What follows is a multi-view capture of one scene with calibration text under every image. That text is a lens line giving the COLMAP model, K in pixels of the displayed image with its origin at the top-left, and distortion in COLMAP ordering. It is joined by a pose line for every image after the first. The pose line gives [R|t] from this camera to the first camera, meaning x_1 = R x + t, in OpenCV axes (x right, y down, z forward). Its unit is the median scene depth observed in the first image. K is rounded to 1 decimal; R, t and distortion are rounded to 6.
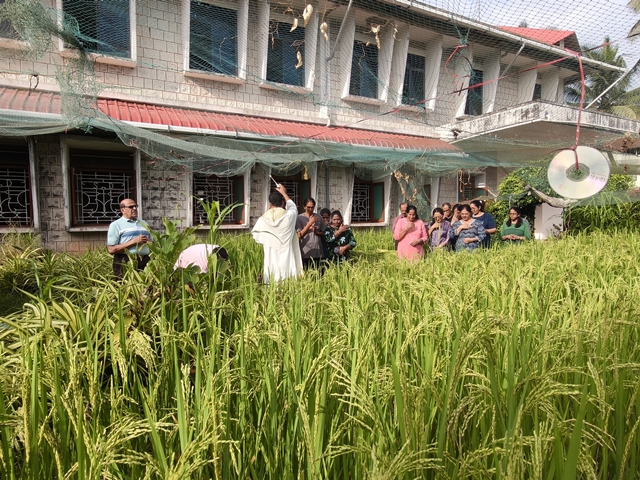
lens RADIAL K [[410.0, 0, 317.3], [0, 410.0, 240.4], [0, 0, 1]] dist [-0.006347, -0.000345]
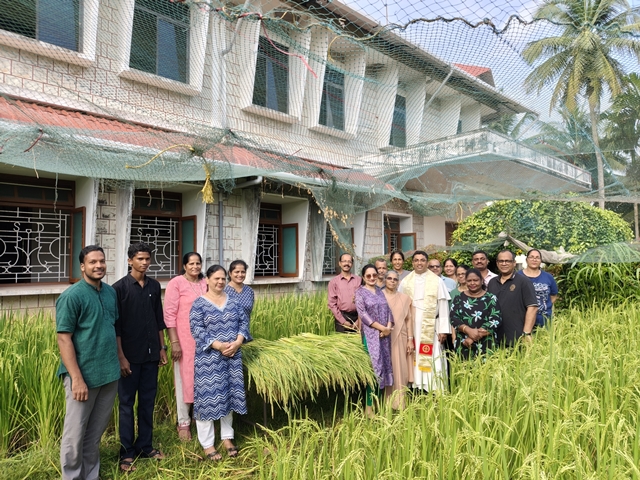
lens RADIAL K [[445.7, 0, 320.3], [0, 445.7, 244.5], [0, 0, 1]] dist [-0.027186, -0.001536]
pose [[0.966946, 0.013452, 0.254626, -0.003313], [0.010249, 0.995750, -0.091526, -0.030732], [-0.254775, 0.091110, 0.962699, 0.223690]]
